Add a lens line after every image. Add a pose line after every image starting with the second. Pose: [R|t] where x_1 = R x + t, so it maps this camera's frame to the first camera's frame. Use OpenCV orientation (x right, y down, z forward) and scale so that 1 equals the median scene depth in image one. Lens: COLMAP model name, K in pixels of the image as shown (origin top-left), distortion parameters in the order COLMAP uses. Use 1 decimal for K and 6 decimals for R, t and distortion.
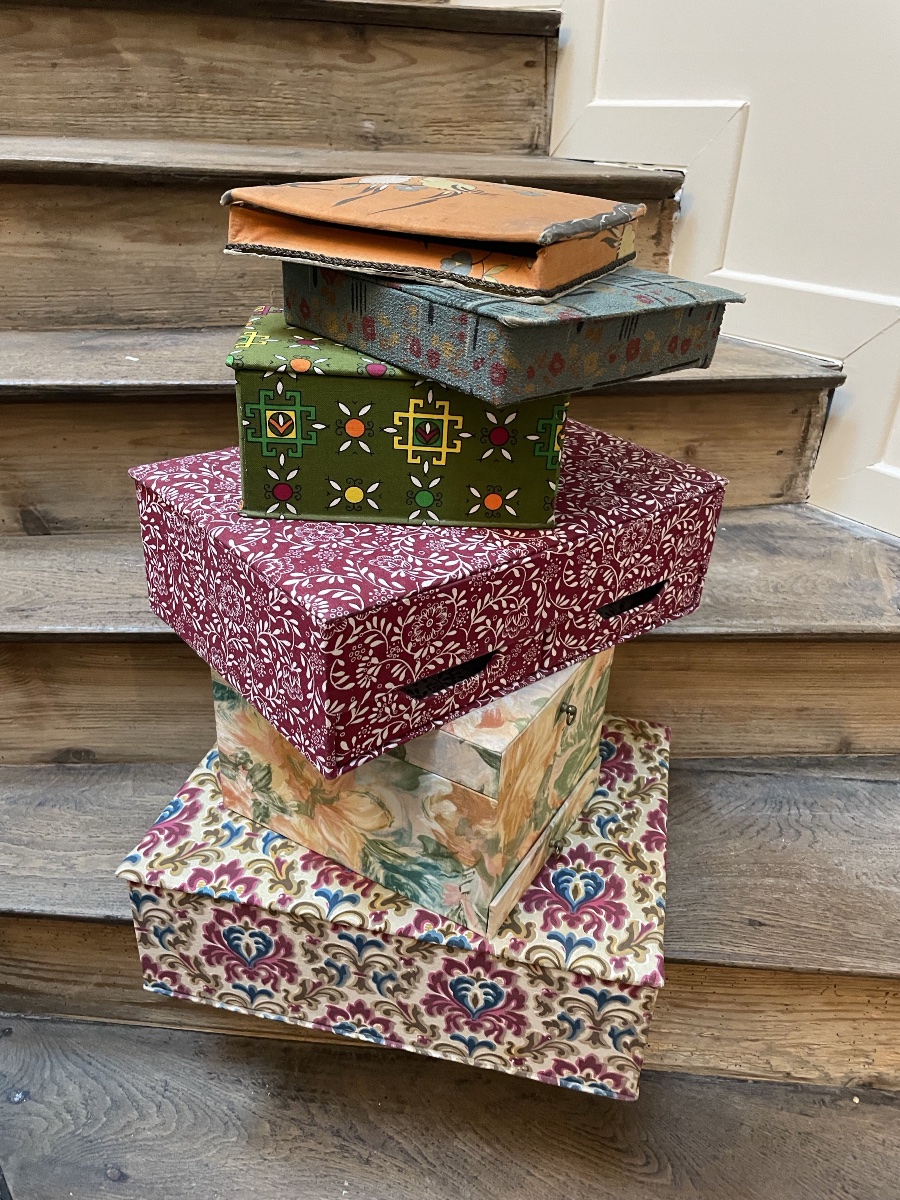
lens RADIAL K [[910.9, 0, 458.3], [0, 910.9, 589.5], [0, 0, 1]] dist [0.077053, -0.106780]
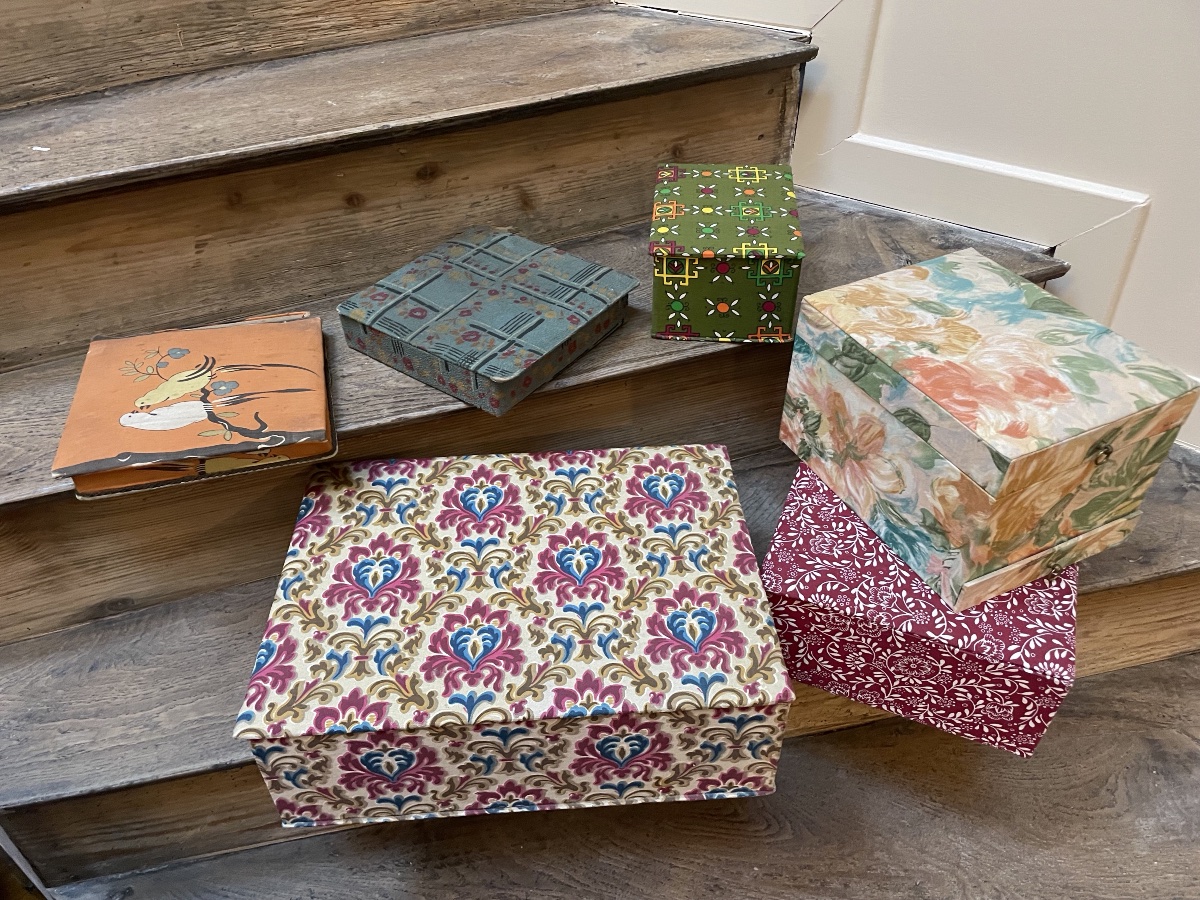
lens RADIAL K [[906.7, 0, 593.5], [0, 906.7, 456.0], [0, 0, 1]] dist [0.079565, -0.105602]
pose [[0.960003, -0.218103, 0.175572, -0.118729], [0.179589, 0.960736, 0.211504, -0.102671], [-0.214809, -0.171513, 0.961478, 0.061234]]
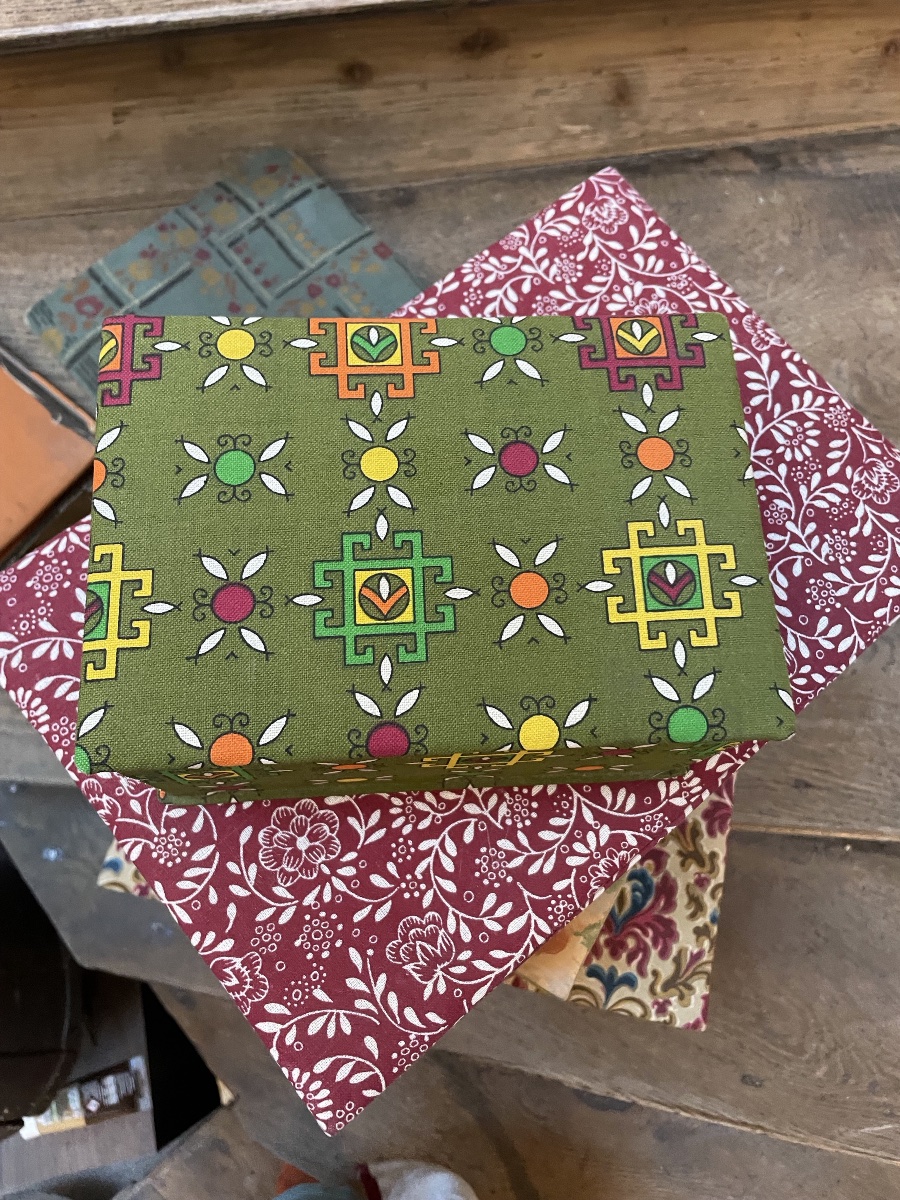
lens RADIAL K [[918.0, 0, 442.3], [0, 918.0, 590.2], [0, 0, 1]] dist [0.068945, -0.112858]
pose [[0.999915, 0.013065, -0.000081, -0.049268], [-0.009395, 0.723308, 0.690462, -0.504638], [0.009080, -0.690402, 0.723369, 0.557606]]
